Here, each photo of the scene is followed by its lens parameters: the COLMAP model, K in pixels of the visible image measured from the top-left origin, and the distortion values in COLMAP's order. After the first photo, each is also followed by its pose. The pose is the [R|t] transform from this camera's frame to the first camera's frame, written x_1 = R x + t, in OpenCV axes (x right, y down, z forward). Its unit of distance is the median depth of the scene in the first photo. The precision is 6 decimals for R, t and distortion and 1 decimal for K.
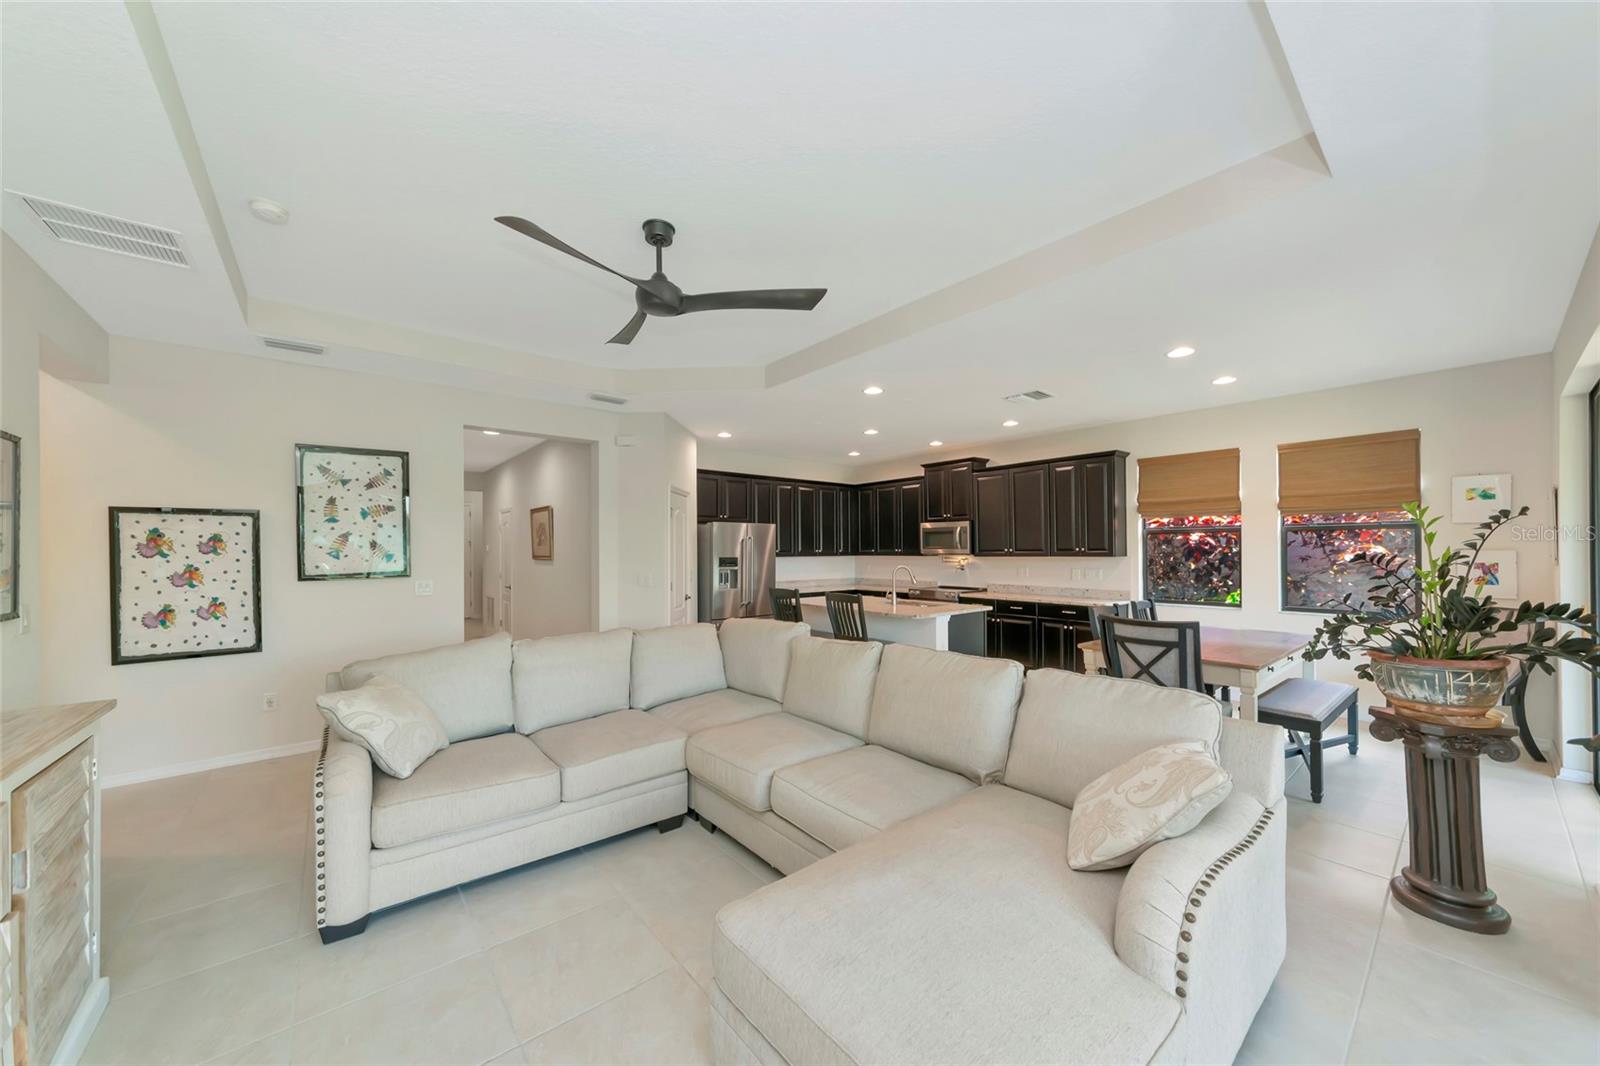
lens RADIAL K [[574.7, 0, 809.4], [0, 574.7, 541.9], [0, 0, 1]] dist [-0.001170, 0.000855]
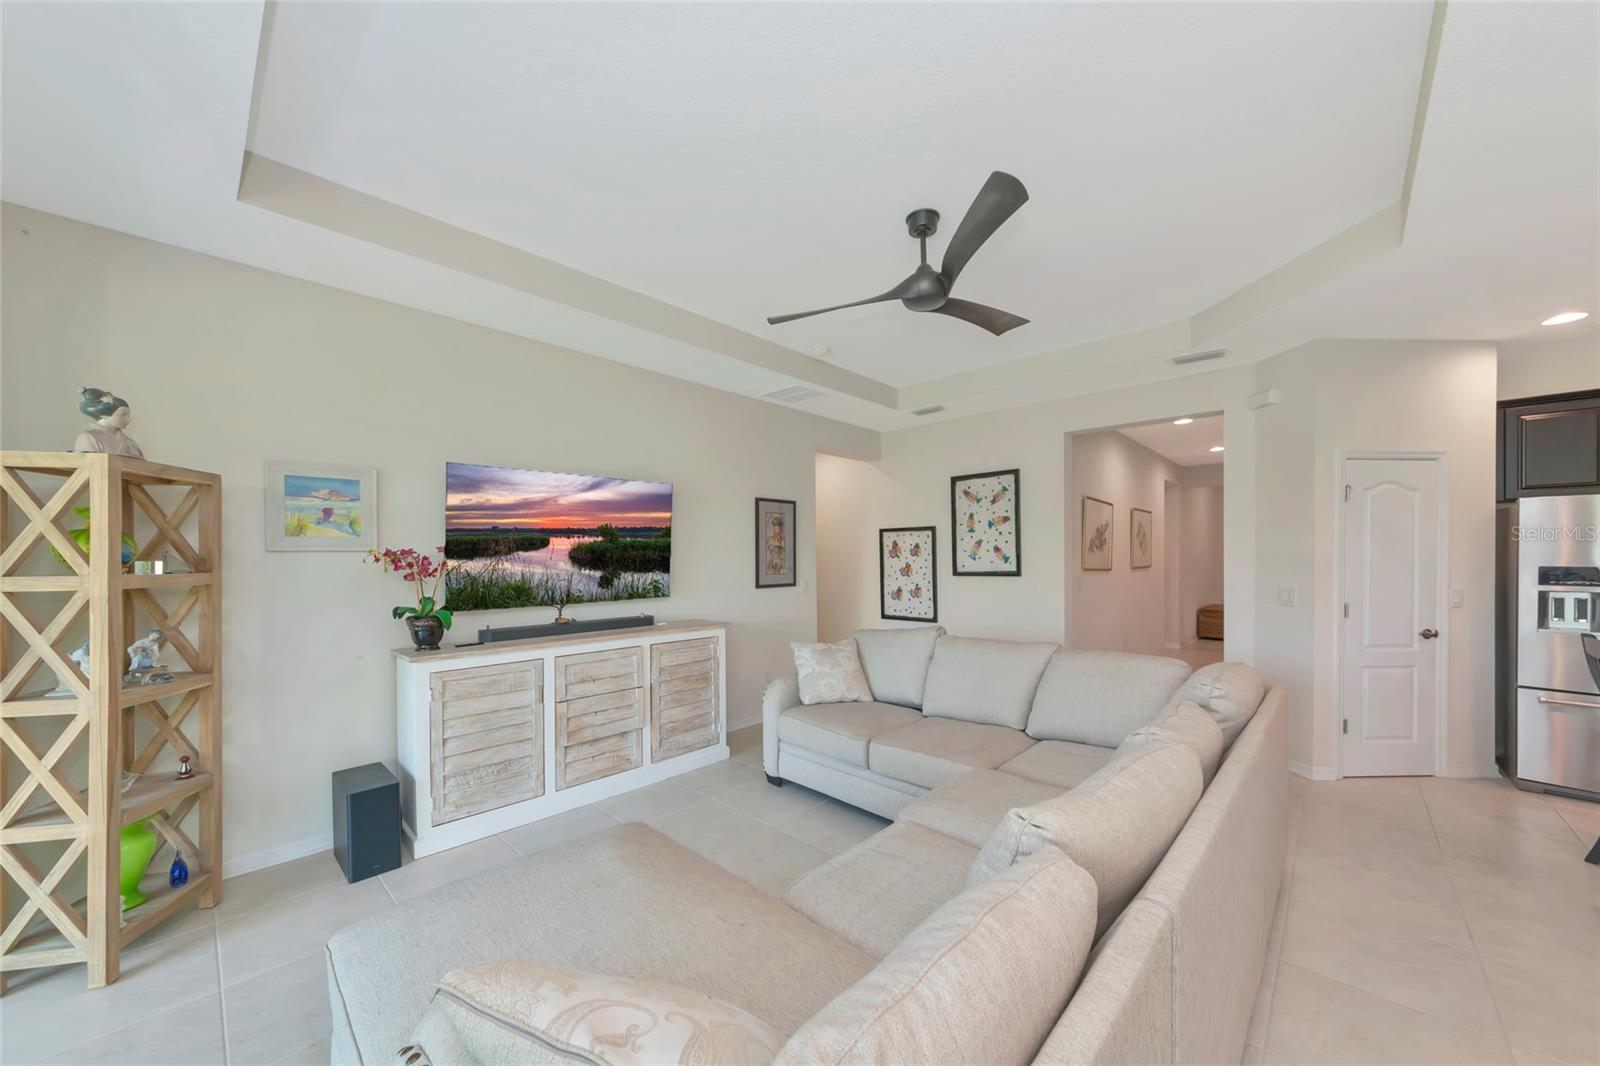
lens RADIAL K [[574.7, 0, 777.4], [0, 574.7, 558.6], [0, 0, 1]] dist [-0.001170, 0.000855]
pose [[0.094585, 0.009527, -0.995471, 0.379873], [0.019107, 0.999753, 0.011383, 0.002427], [0.995333, -0.020097, 0.094380, 0.374855]]
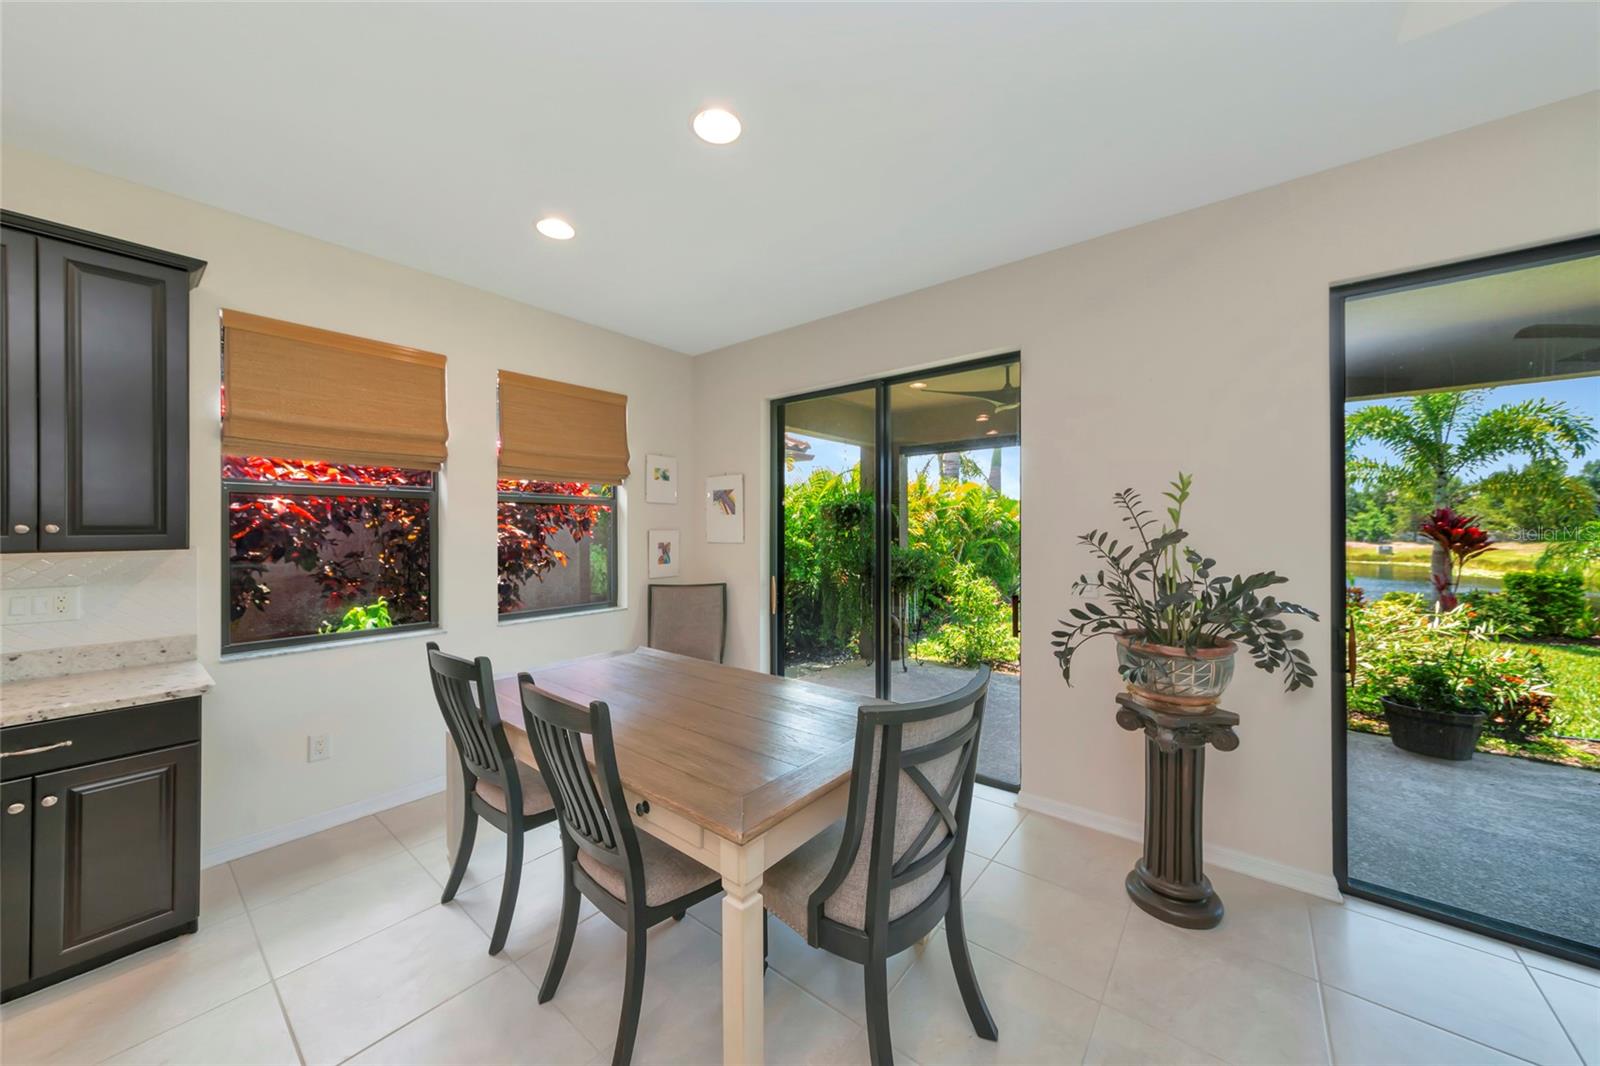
lens RADIAL K [[574.7, 0, 792.9], [0, 574.7, 525.9], [0, 0, 1]] dist [-0.001170, 0.000855]
pose [[-0.175358, 0.009375, 0.984460, 0.125783], [-0.010189, 0.999884, -0.011336, 0.013882], [-0.984452, -0.012019, -0.175242, 0.834519]]
